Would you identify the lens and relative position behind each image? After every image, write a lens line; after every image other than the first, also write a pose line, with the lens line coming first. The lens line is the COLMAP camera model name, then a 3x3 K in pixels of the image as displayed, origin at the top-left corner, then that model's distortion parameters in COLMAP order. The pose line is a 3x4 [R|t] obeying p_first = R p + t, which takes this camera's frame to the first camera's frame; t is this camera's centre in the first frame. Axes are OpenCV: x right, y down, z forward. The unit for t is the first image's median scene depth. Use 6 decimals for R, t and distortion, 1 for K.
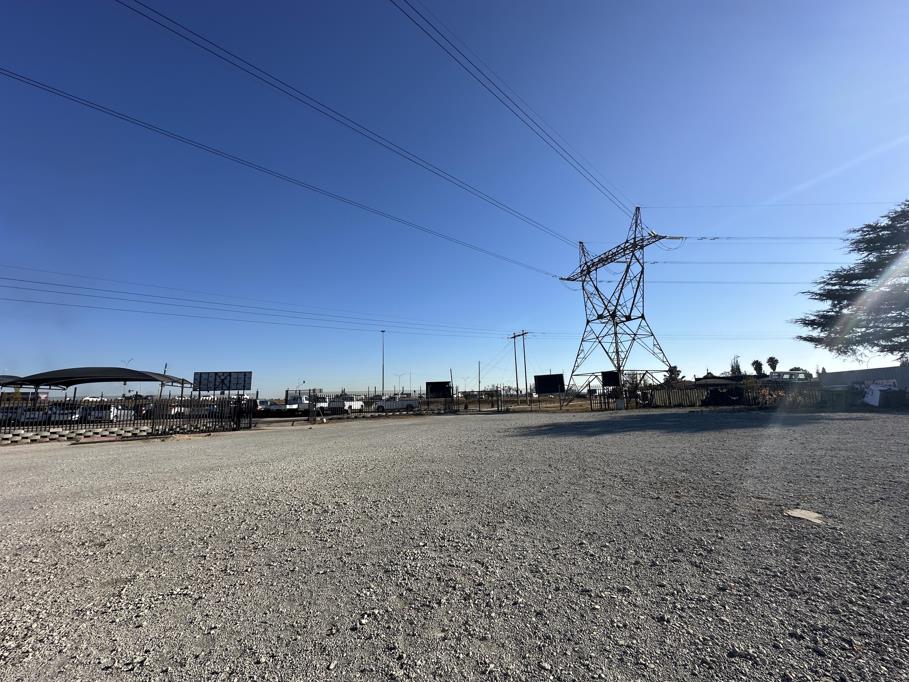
lens RADIAL K [[362.1, 0, 452.6], [0, 362.1, 340.2], [0, 0, 1]] dist [-0.010043, 0.000919]
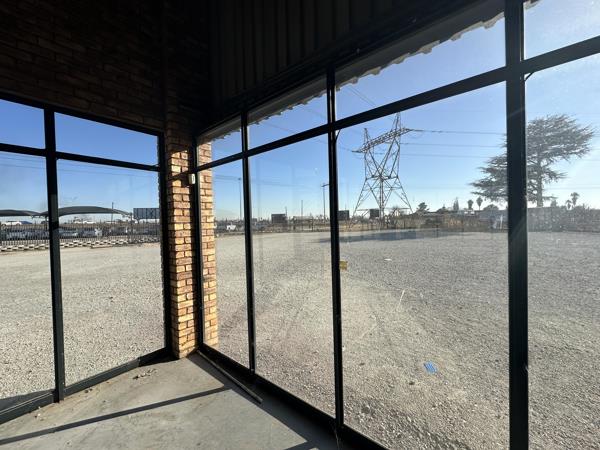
lens RADIAL K [[239.0, 0, 298.7], [0, 239.0, 224.5], [0, 0, 1]] dist [-0.010043, 0.000919]
pose [[0.998040, 0.001137, 0.062569, -0.014065], [-0.011702, 0.985588, 0.168758, -0.027894], [-0.061476, -0.169159, 0.983670, -0.132761]]
